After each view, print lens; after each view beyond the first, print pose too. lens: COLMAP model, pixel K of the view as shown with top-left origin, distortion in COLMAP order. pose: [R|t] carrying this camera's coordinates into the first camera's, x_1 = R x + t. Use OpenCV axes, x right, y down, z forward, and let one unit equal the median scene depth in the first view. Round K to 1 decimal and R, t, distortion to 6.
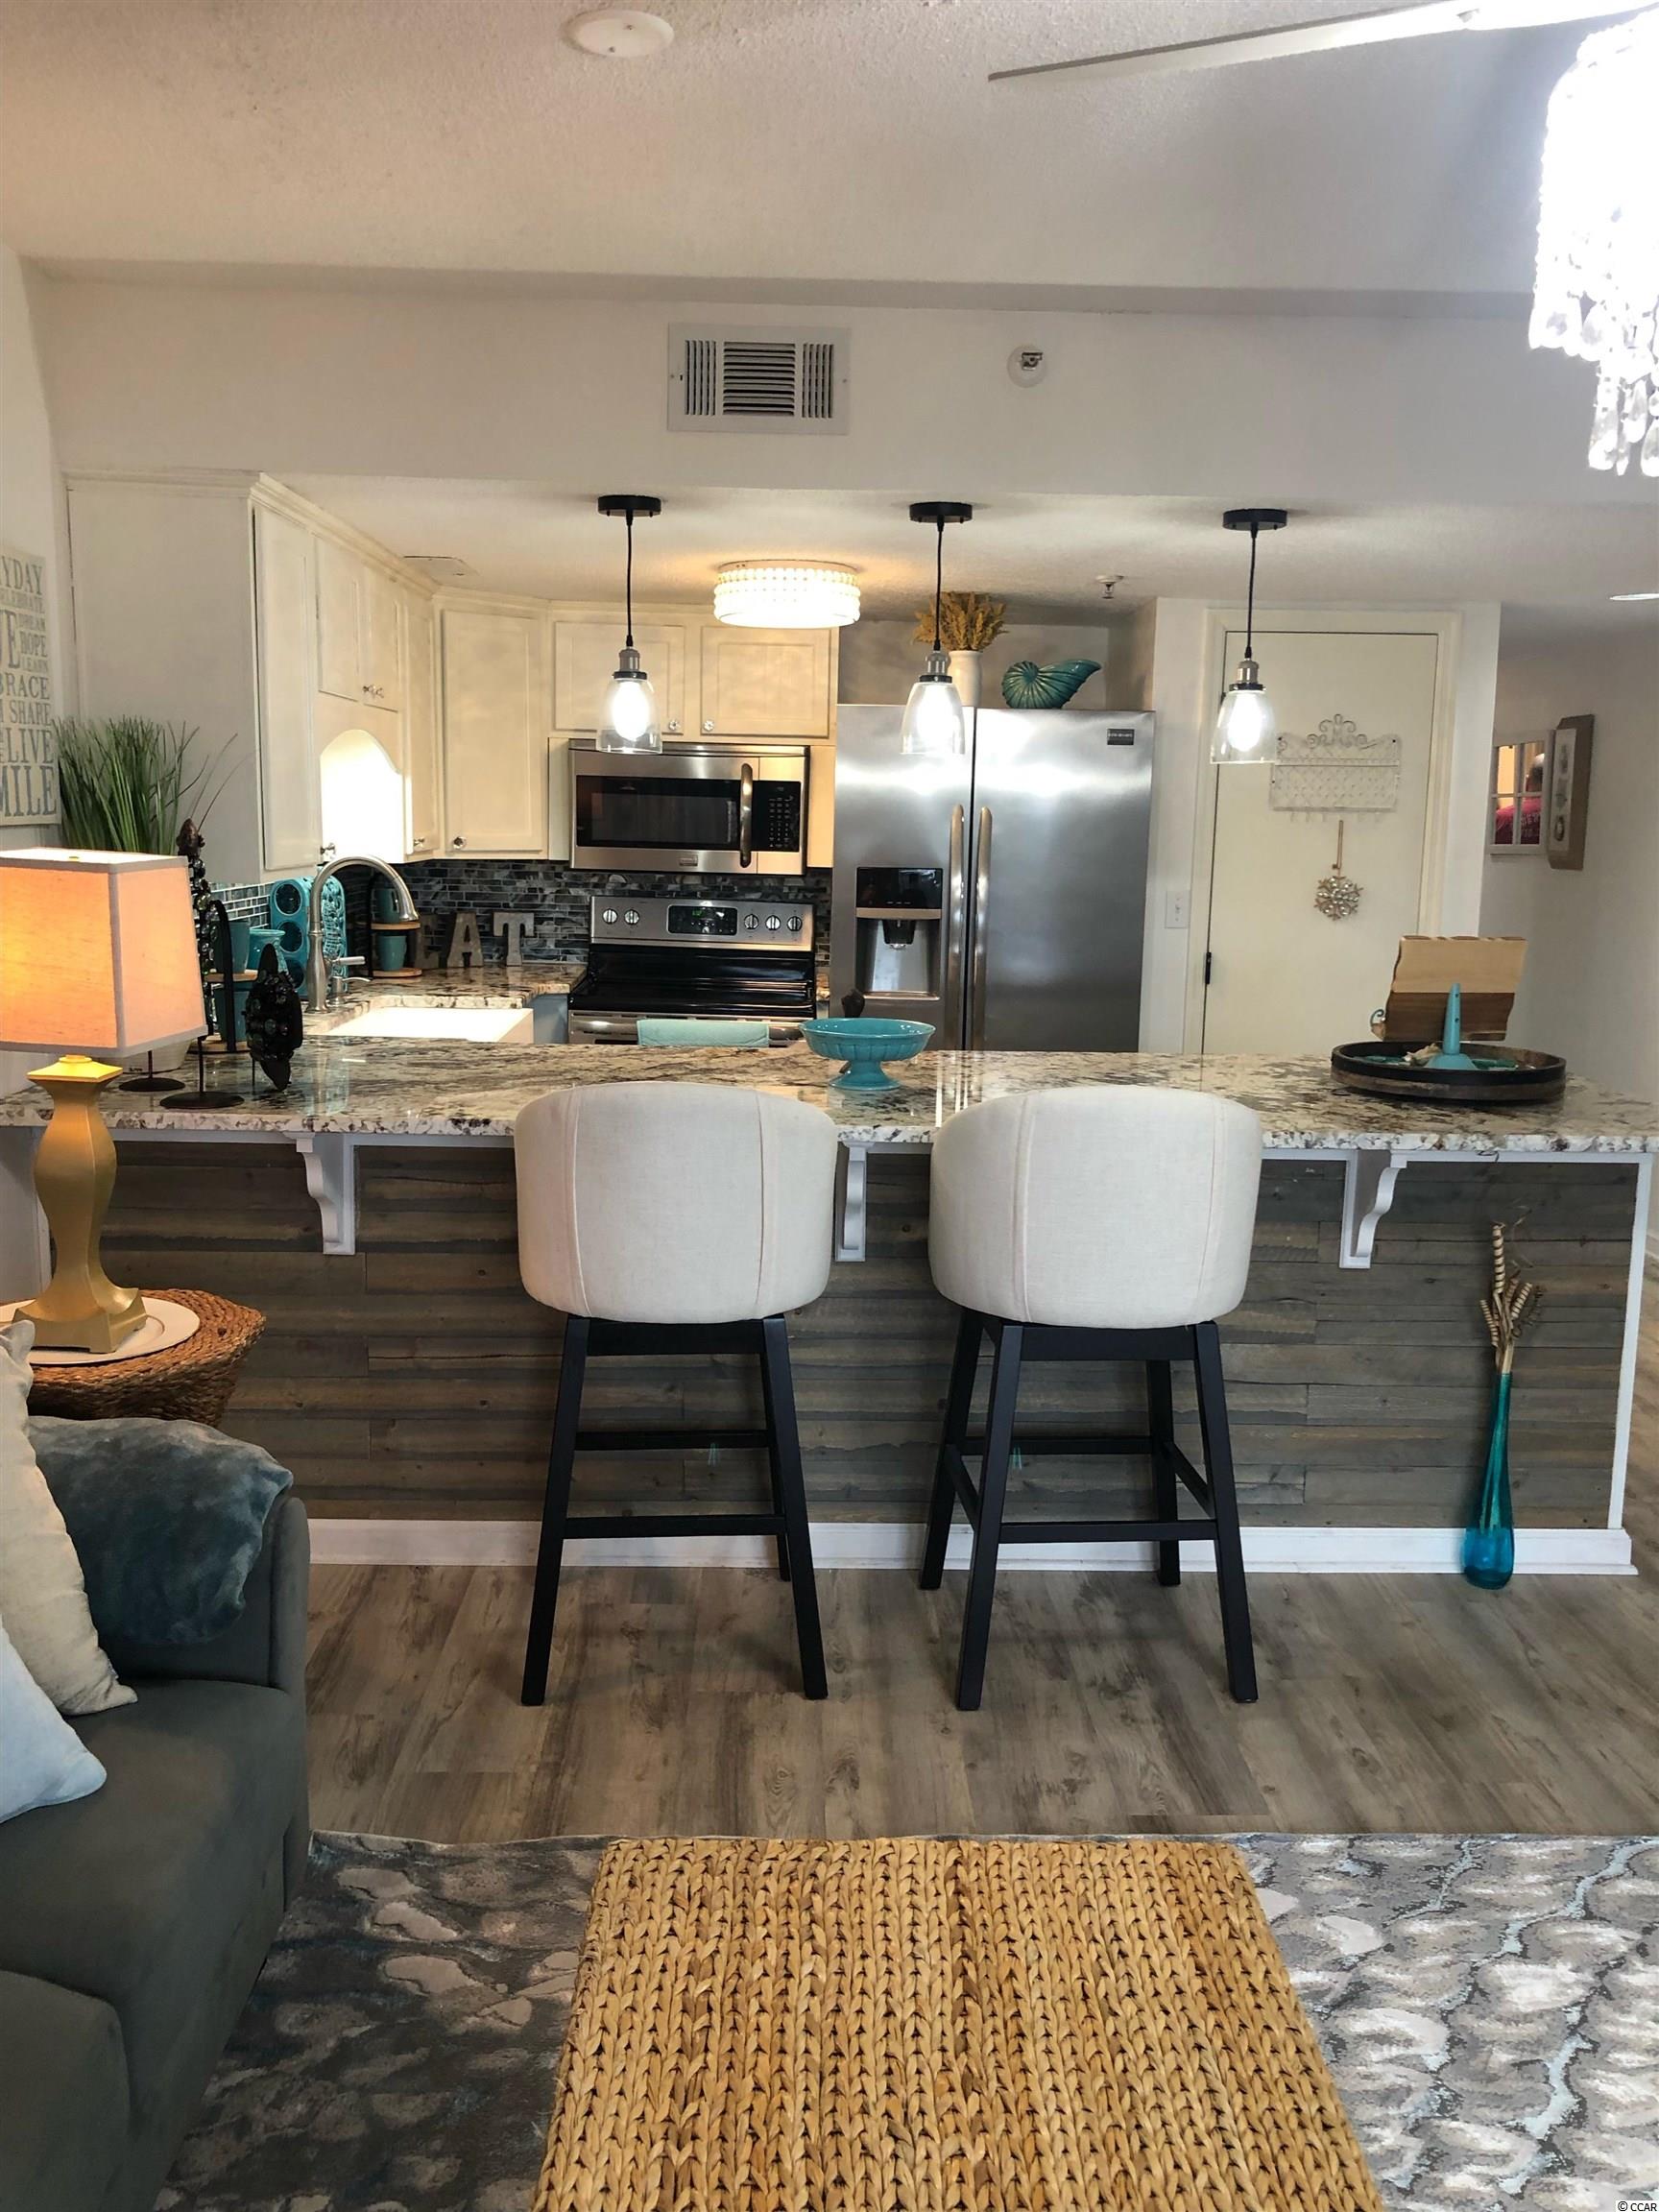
lens RADIAL K [[1819.6, 0, 850.8], [0, 1819.6, 1105.9], [0, 0, 1]] dist [0.041301, -0.042149]
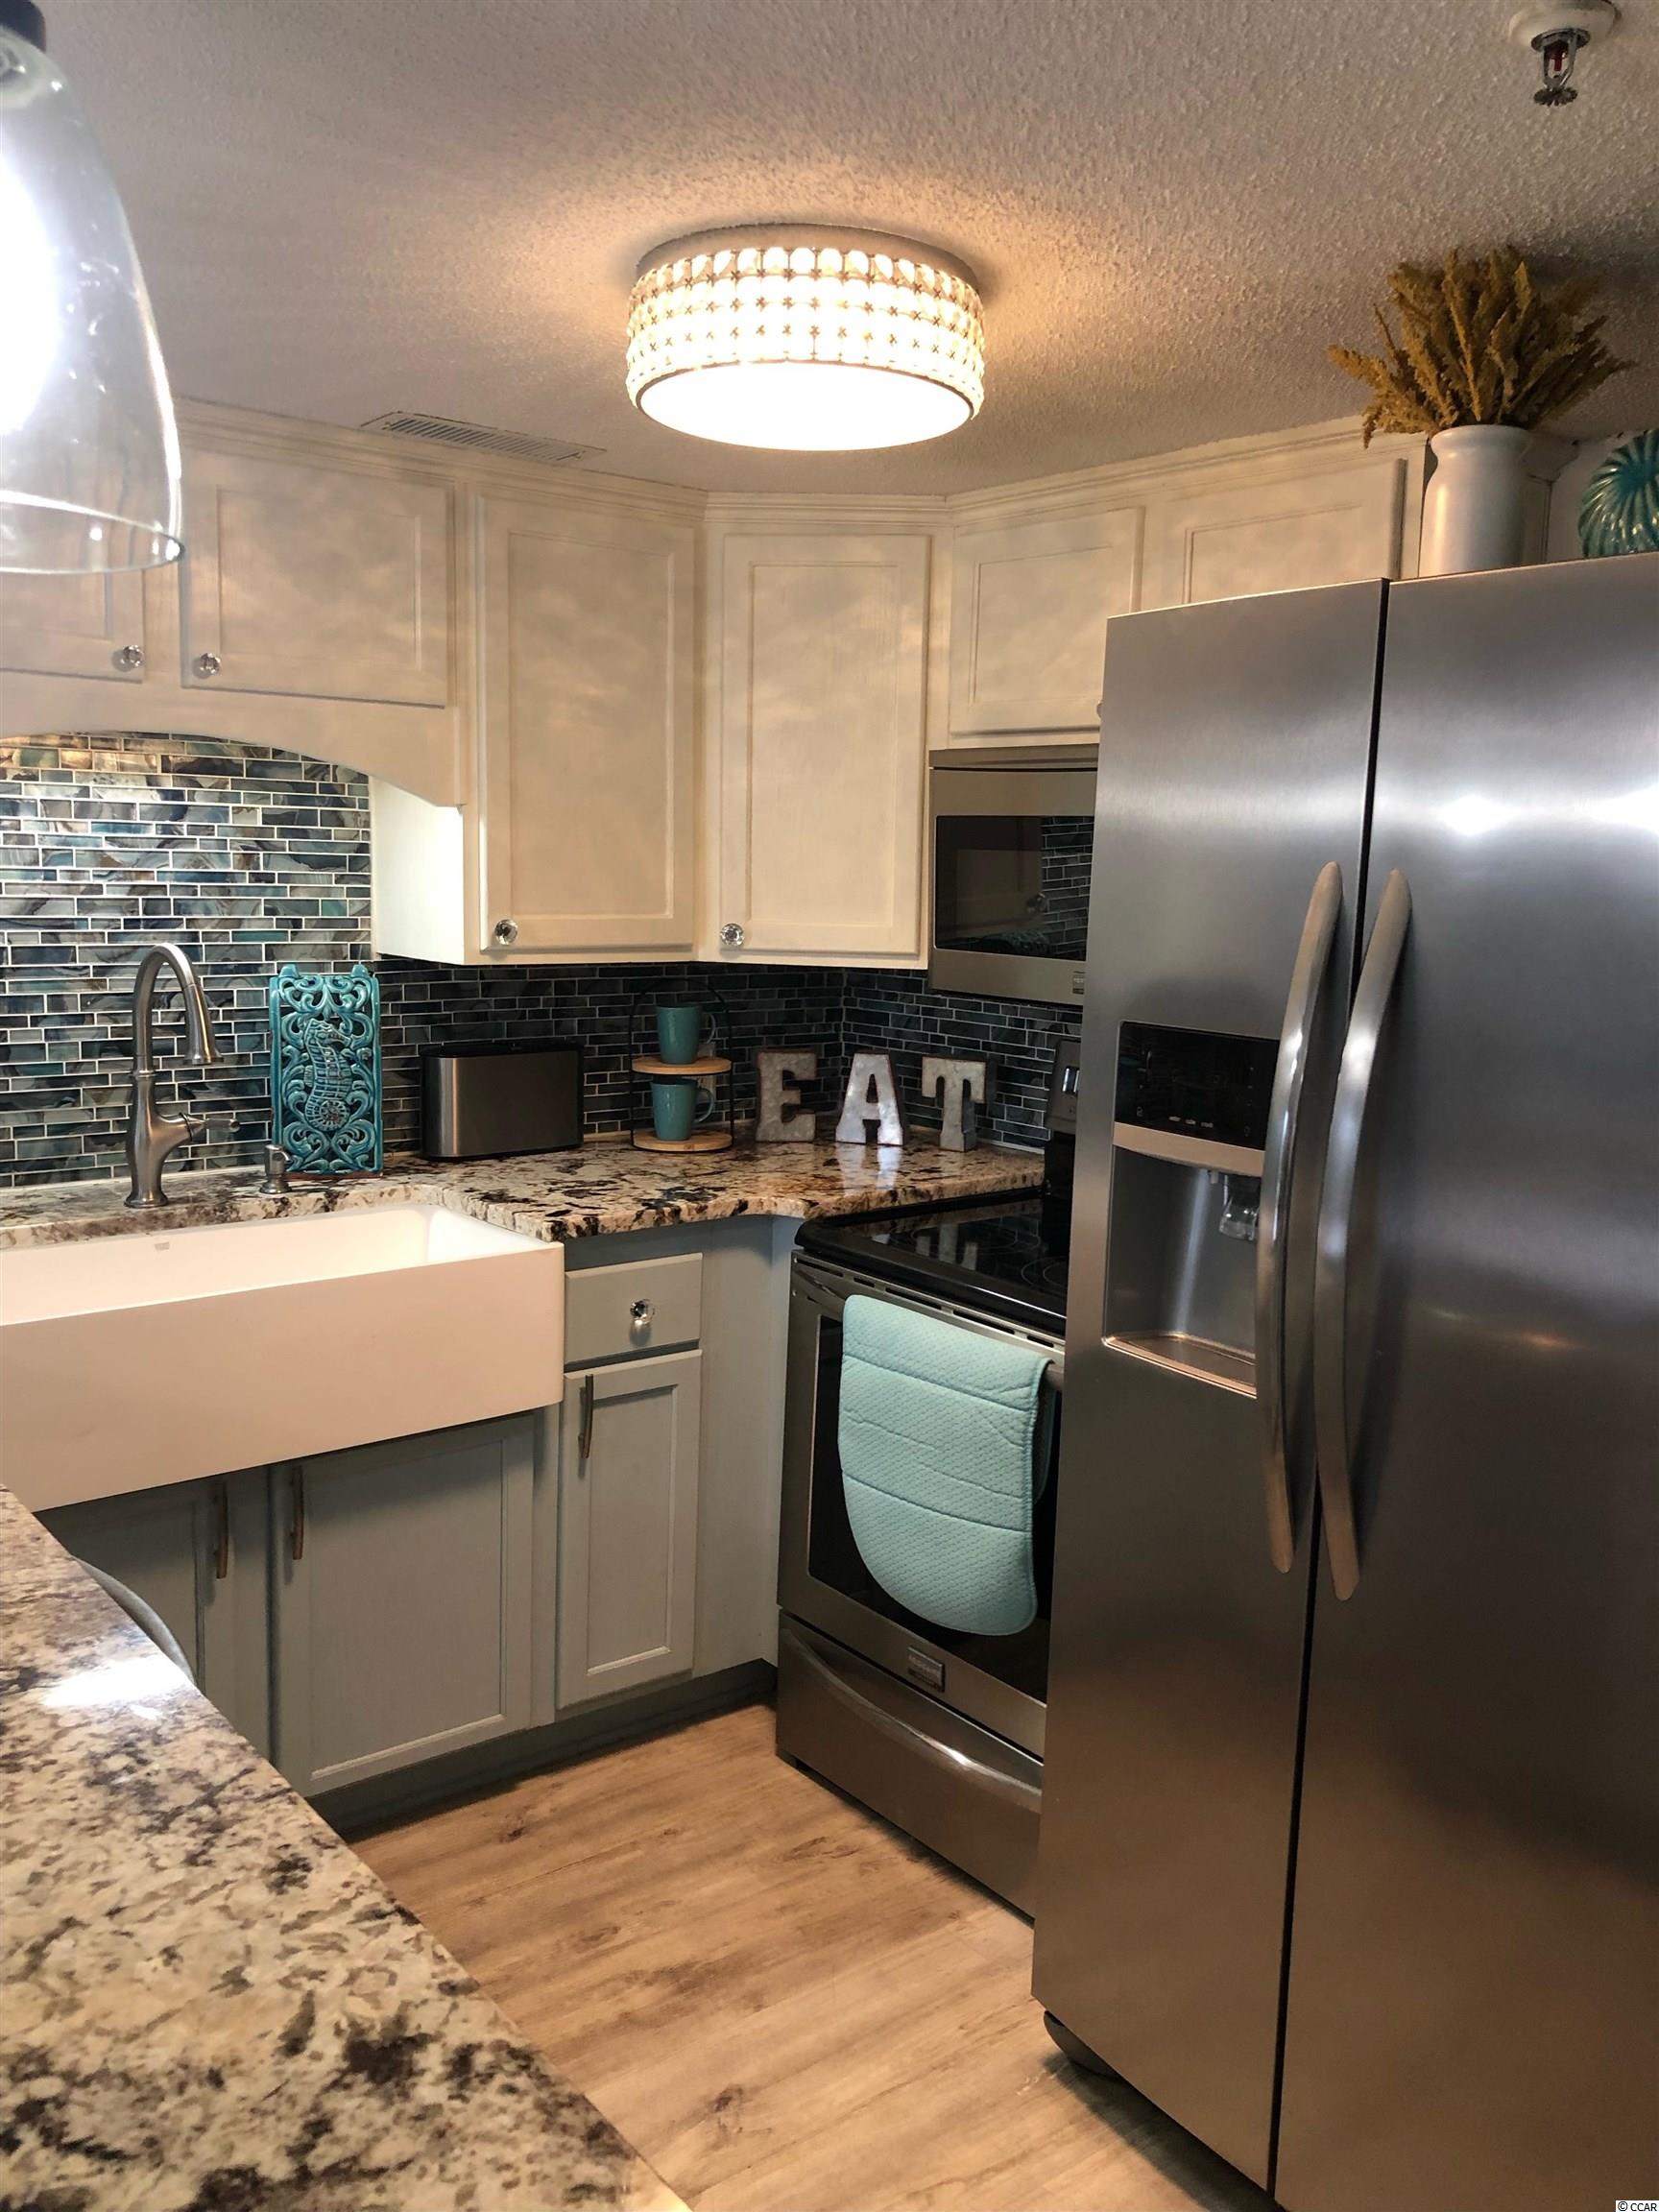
lens RADIAL K [[1819.6, 0, 850.8], [0, 1819.6, 1105.9], [0, 0, 1]] dist [0.041301, -0.042149]
pose [[0.594752, 0.101288, -0.797503, 0.266170], [-0.137817, 0.990191, 0.022981, -0.105016], [0.792008, 0.096242, 0.602877, 0.660483]]
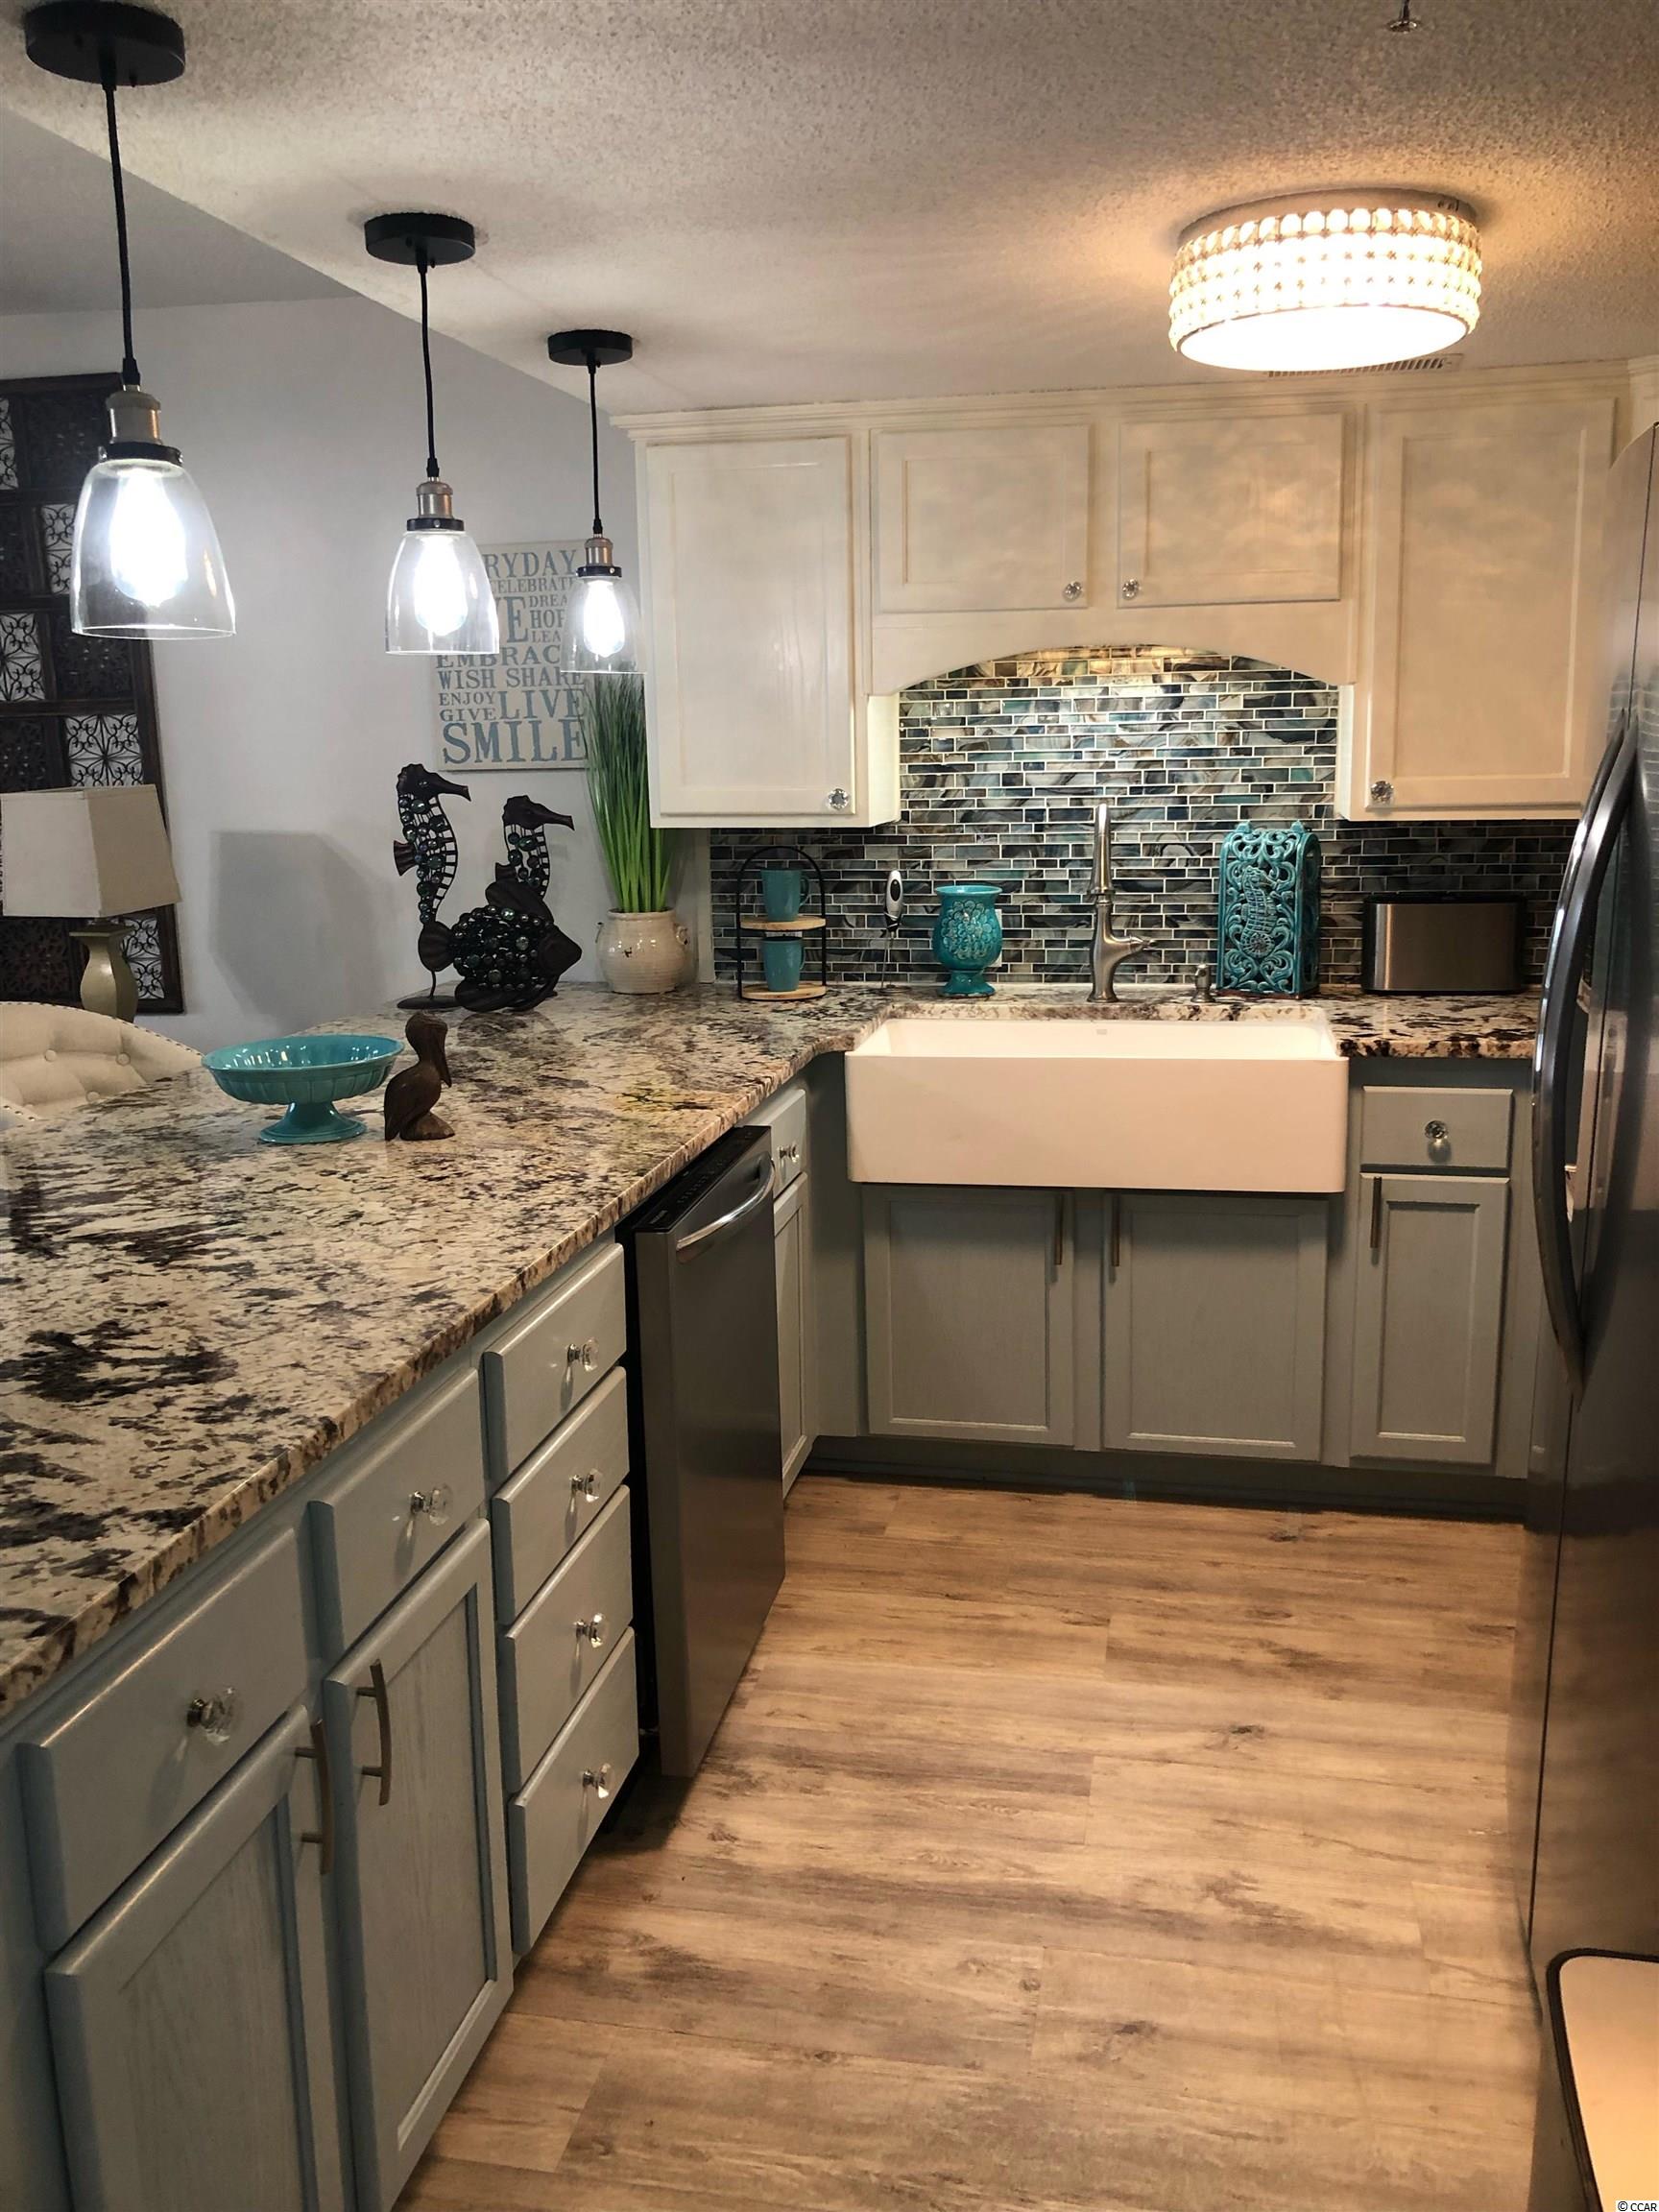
lens RADIAL K [[1819.6, 0, 850.8], [0, 1819.6, 1105.9], [0, 0, 1]] dist [0.041301, -0.042149]
pose [[-0.239648, 0.177403, -0.954514, 0.443409], [-0.140772, 0.966424, 0.214960, -0.137389], [0.960600, 0.185884, -0.206628, 0.894488]]
